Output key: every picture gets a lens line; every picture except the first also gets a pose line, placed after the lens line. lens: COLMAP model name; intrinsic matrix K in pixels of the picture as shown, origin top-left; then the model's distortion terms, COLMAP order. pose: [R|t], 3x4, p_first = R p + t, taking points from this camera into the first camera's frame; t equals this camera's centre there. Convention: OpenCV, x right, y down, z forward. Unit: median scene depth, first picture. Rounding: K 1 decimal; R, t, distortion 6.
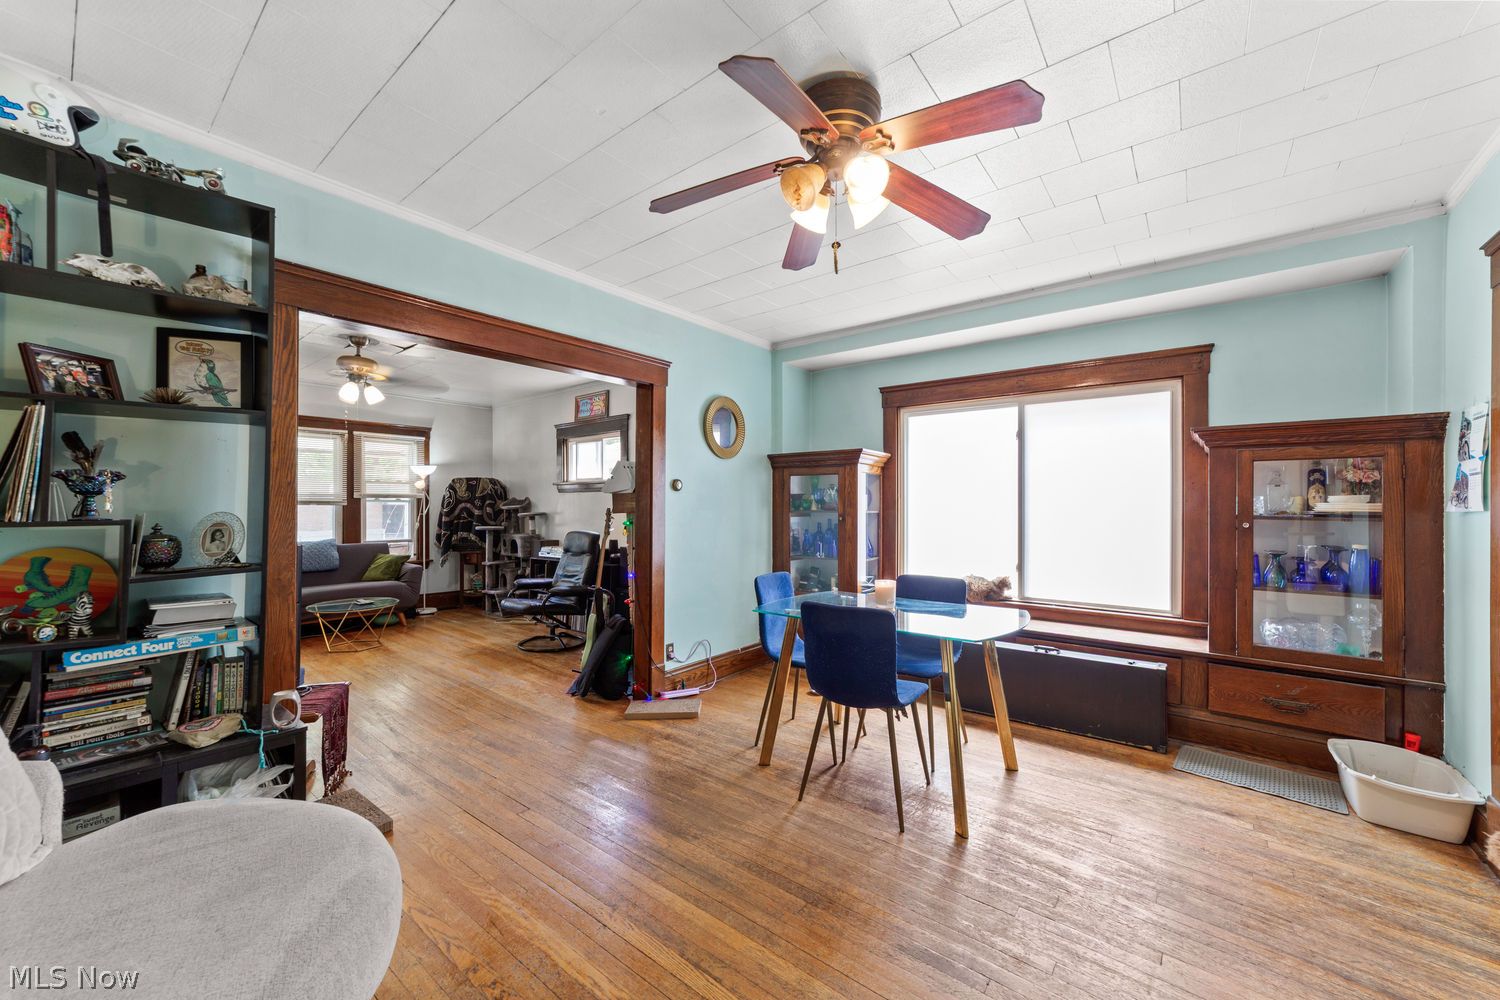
lens RADIAL K [[574.1, 0, 747.2], [0, 574.1, 501.9], [0, 0, 1]] dist [-0.008865, 0.002508]
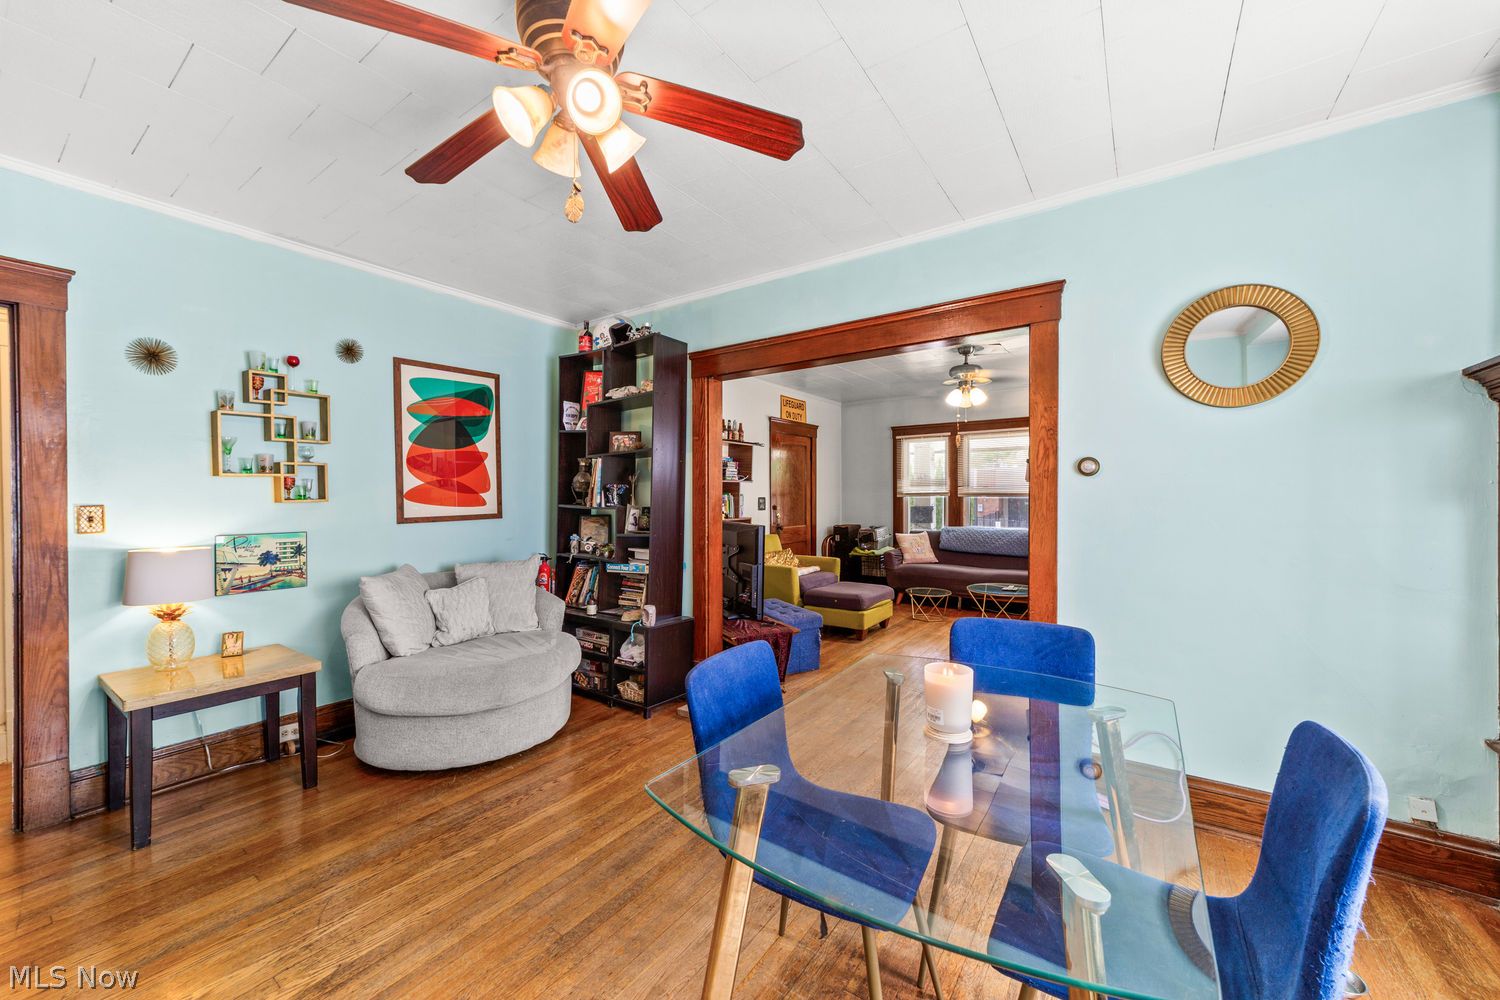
lens RADIAL K [[574.1, 0, 745.5], [0, 574.1, 495.6], [0, 0, 1]] dist [-0.008865, 0.002508]
pose [[0.056991, -0.003136, -0.998370, 0.284890], [0.009931, 0.999947, -0.002574, 0.000432], [0.998325, -0.009768, 0.057019, 0.343934]]
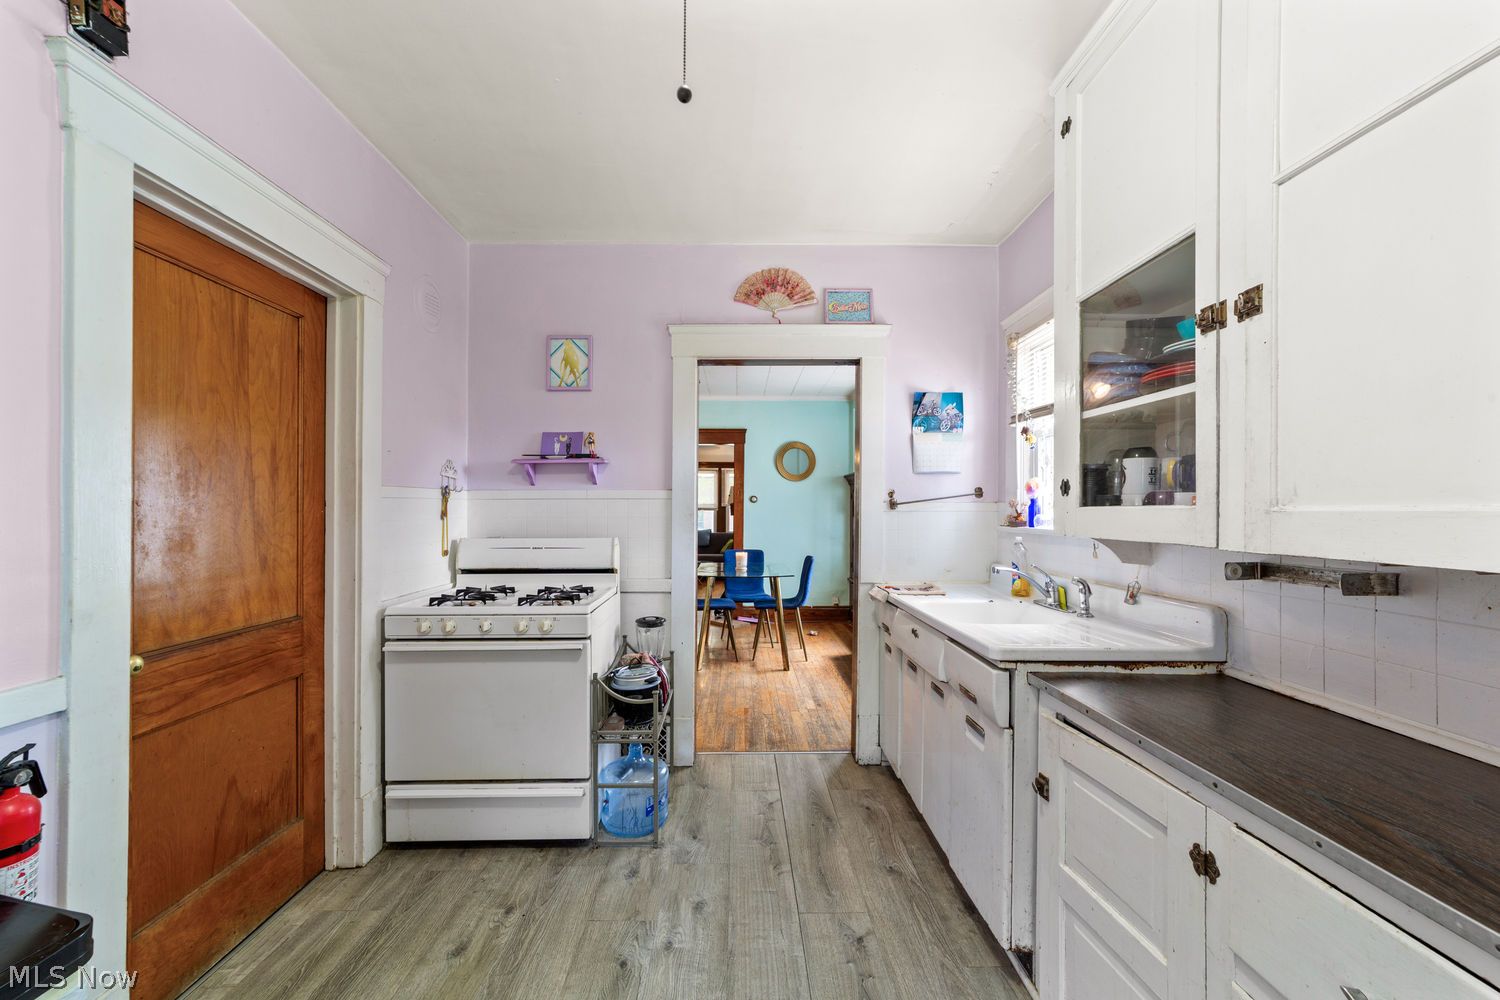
lens RADIAL K [[574.1, 0, 752.0], [0, 574.1, 508.2], [0, 0, 1]] dist [-0.008865, 0.002508]
pose [[0.654167, 0.000278, -0.756351, 0.682215], [-0.000490, 1.000000, -0.000057, -0.001233], [0.756350, 0.000408, 0.654167, -0.069361]]
